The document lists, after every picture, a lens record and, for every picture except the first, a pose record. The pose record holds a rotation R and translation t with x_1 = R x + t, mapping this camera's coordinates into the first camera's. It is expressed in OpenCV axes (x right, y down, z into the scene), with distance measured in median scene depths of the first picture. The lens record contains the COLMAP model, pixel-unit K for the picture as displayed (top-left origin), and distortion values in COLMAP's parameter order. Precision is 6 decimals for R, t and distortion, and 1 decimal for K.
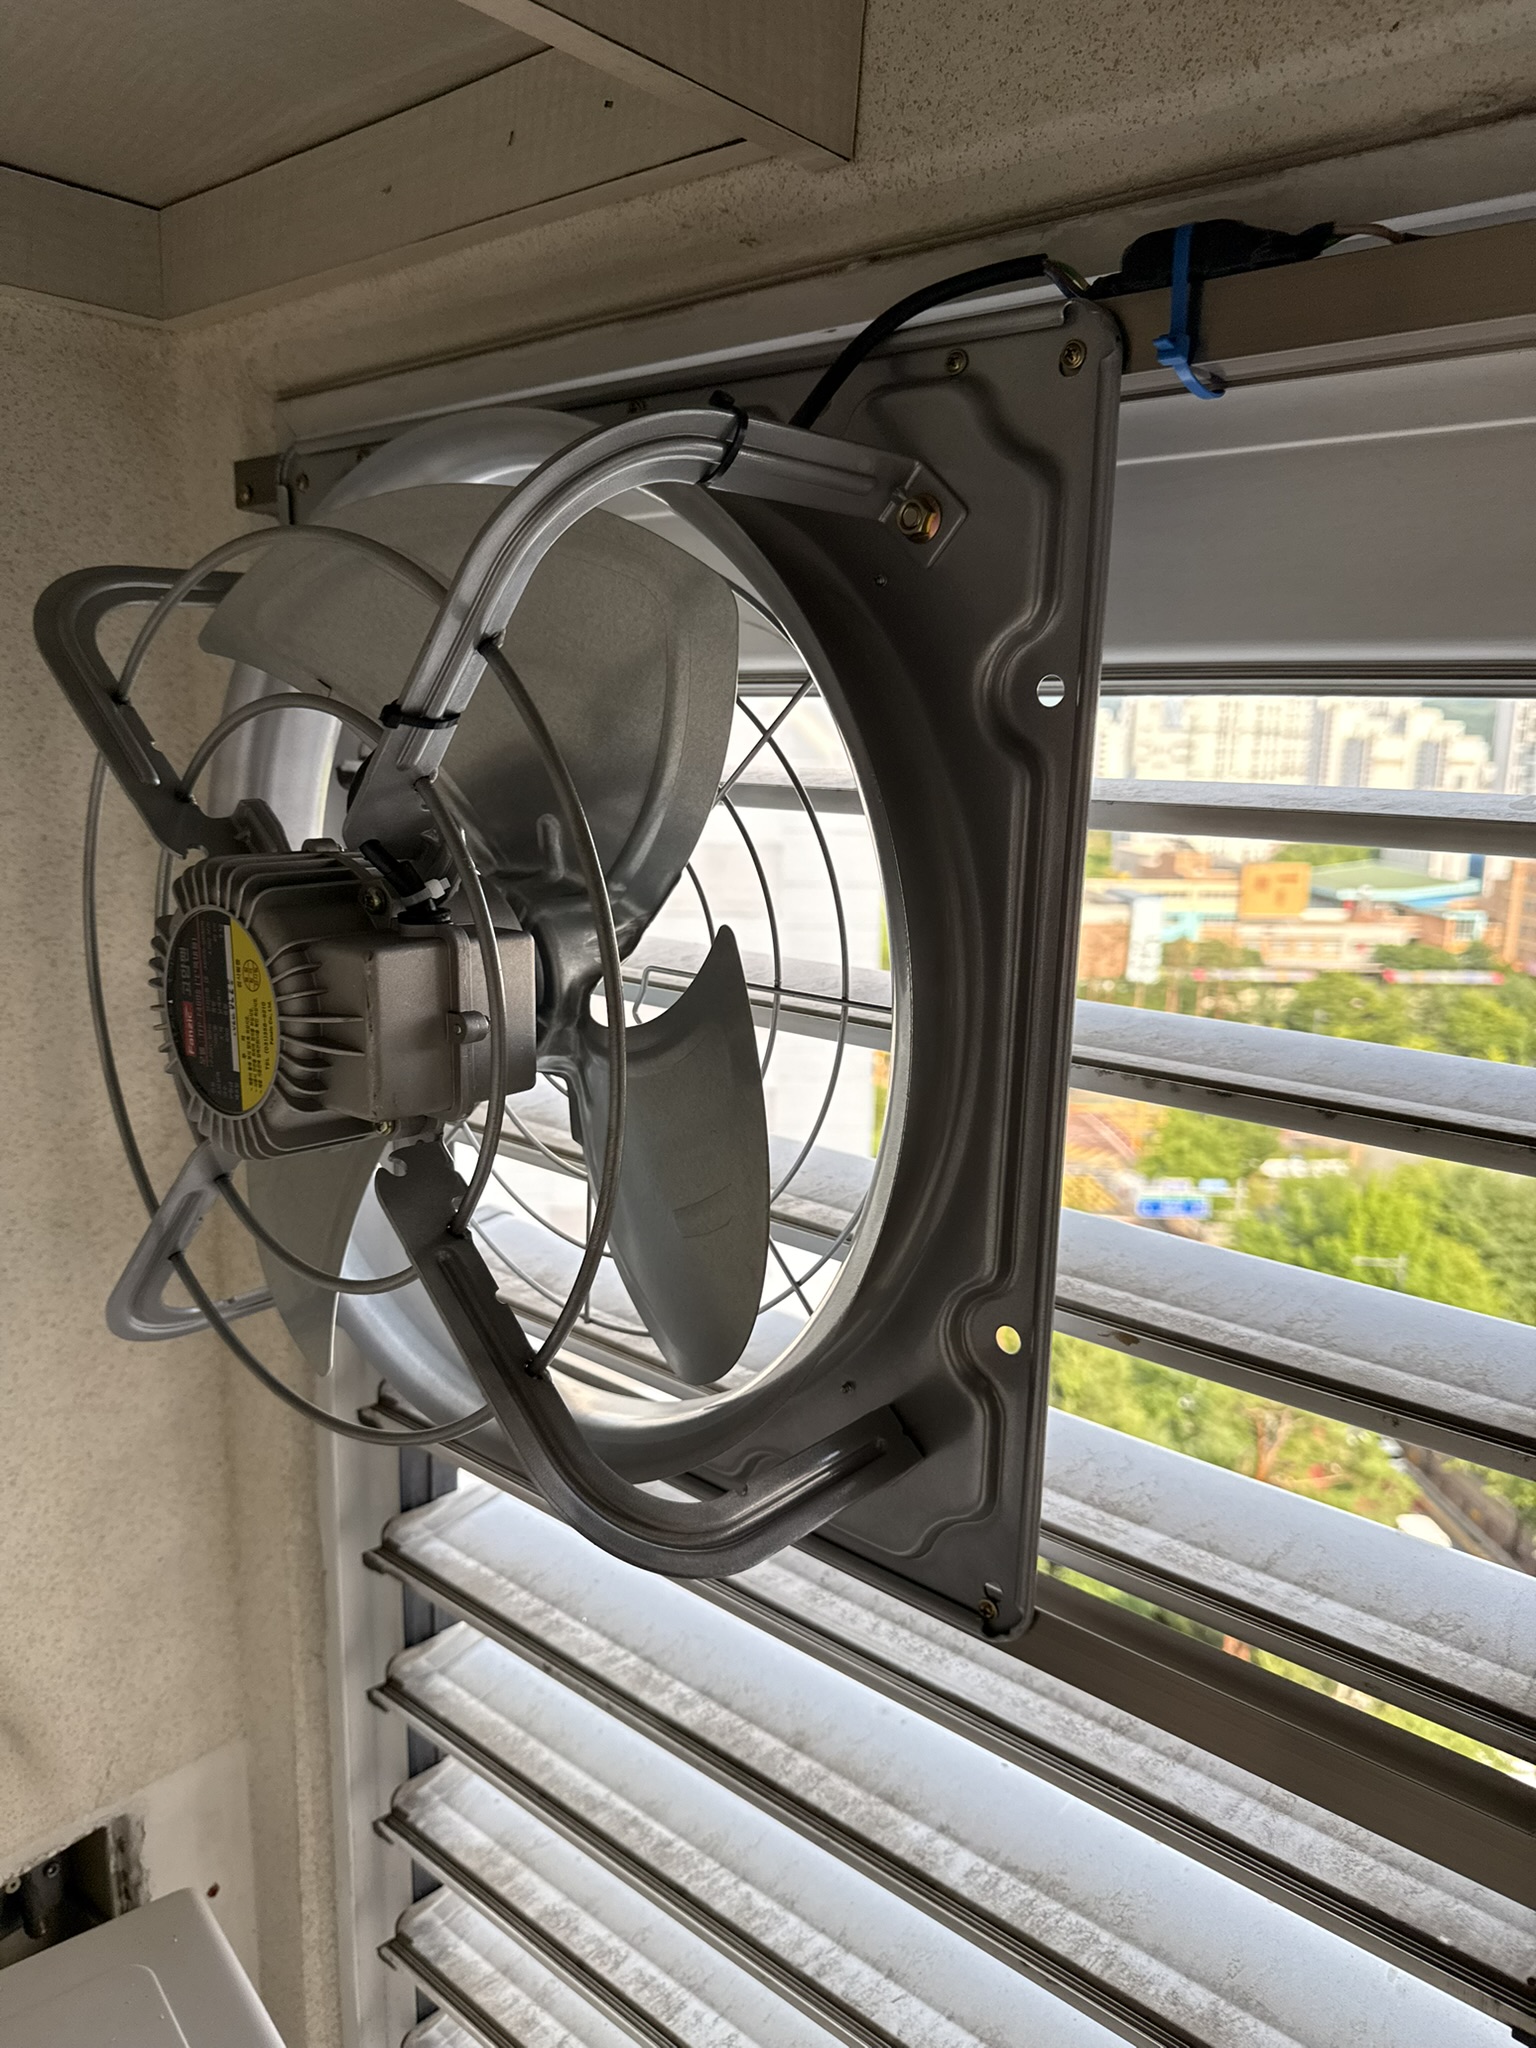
lens RADIAL K [[1471.2, 0, 754.6], [0, 1471.2, 1038.4], [0, 0, 1]] dist [-0.016713, -0.004777]
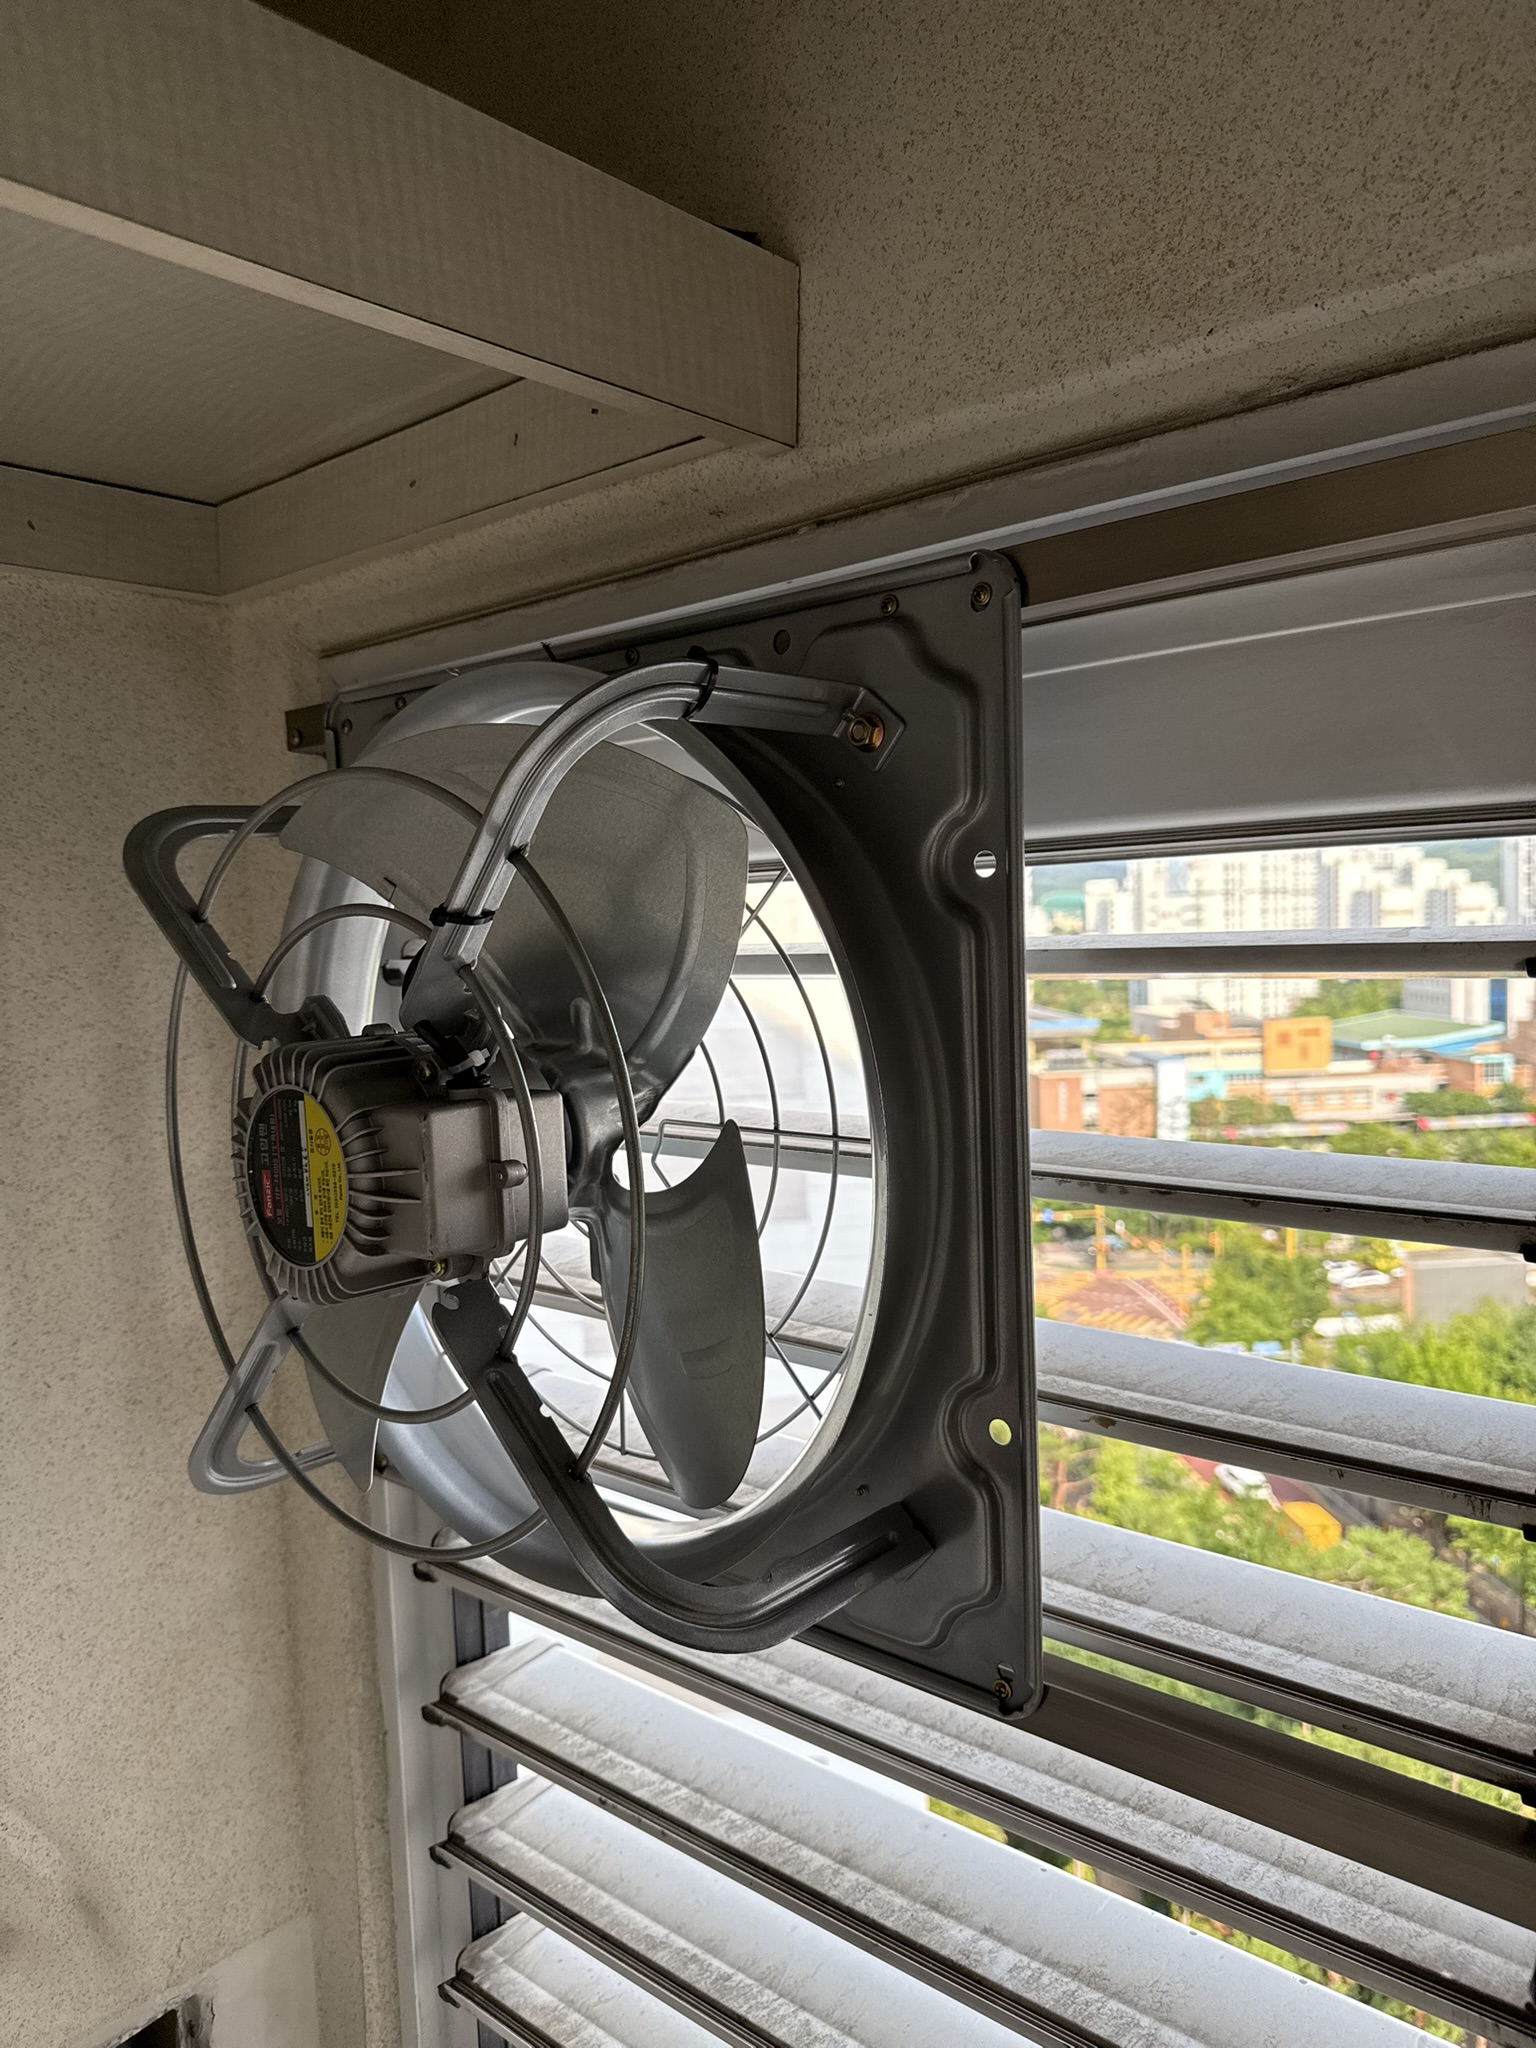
lens RADIAL K [[1471.2, 0, 754.3], [0, 1471.2, 1036.4], [0, 0, 1]] dist [-0.016713, -0.004777]
pose [[0.998160, -0.059078, -0.013680, 0.016606], [0.056866, 0.990238, -0.127257, 0.033856], [0.021065, 0.126245, 0.991775, -0.129674]]
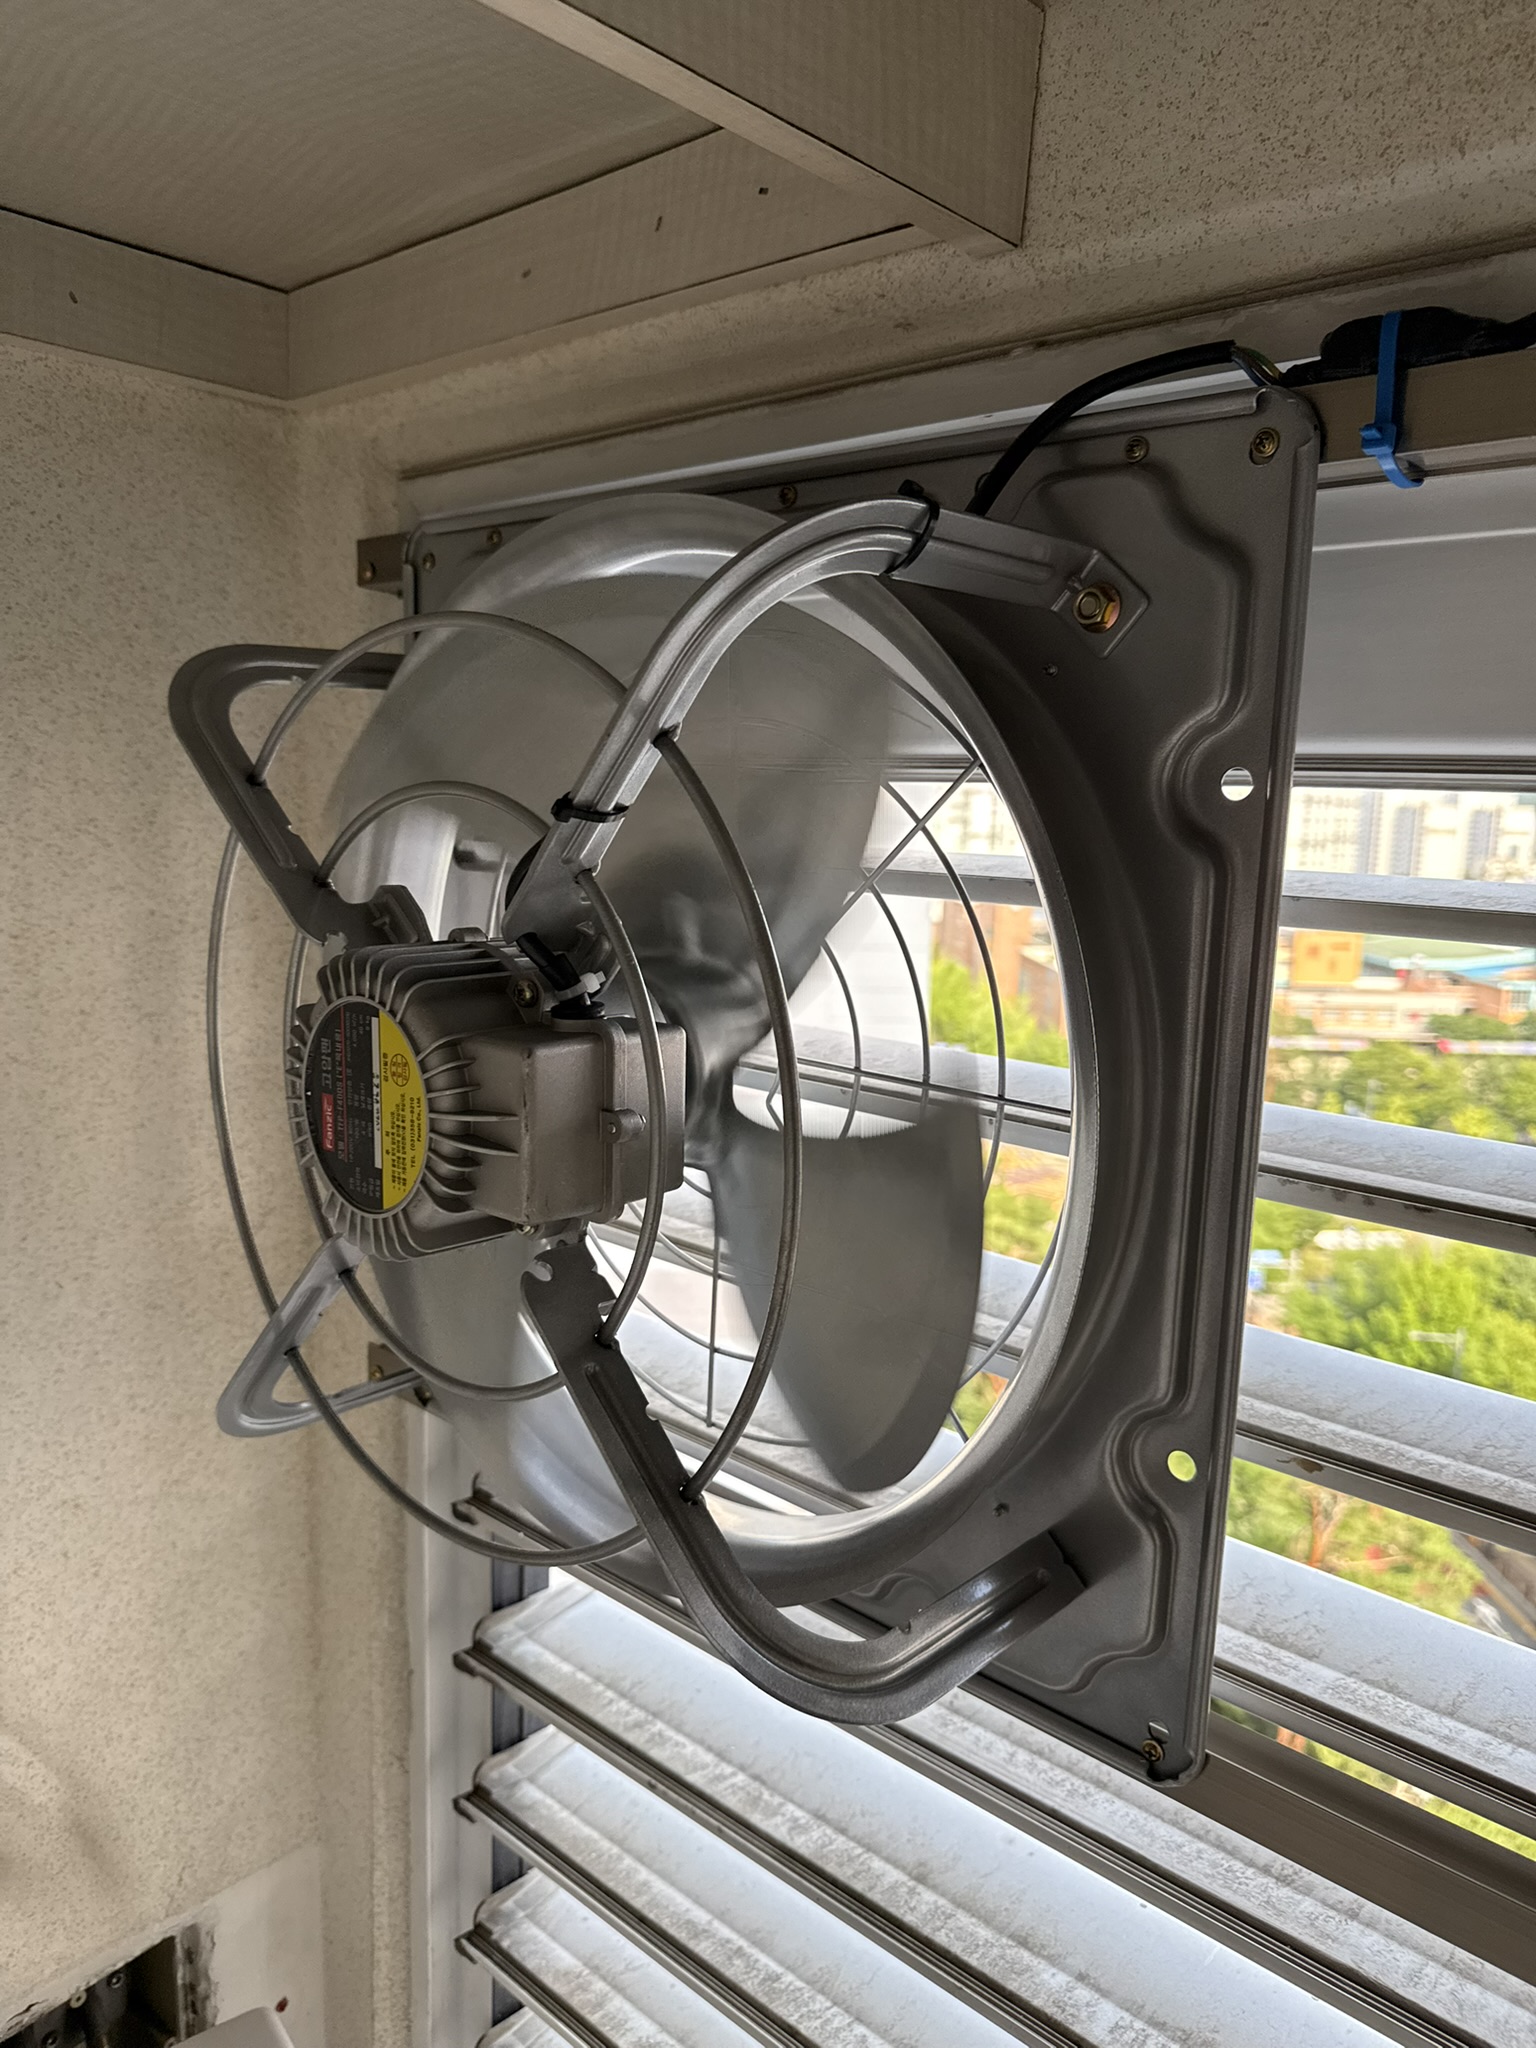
lens RADIAL K [[1471.2, 0, 766.9], [0, 1471.2, 1025.6], [0, 0, 1]] dist [-0.016713, -0.004777]
pose [[0.999700, 0.011139, -0.021835, -0.065203], [-0.012229, 0.998653, -0.050421, -0.021351], [0.021244, 0.050673, 0.998489, 0.033657]]
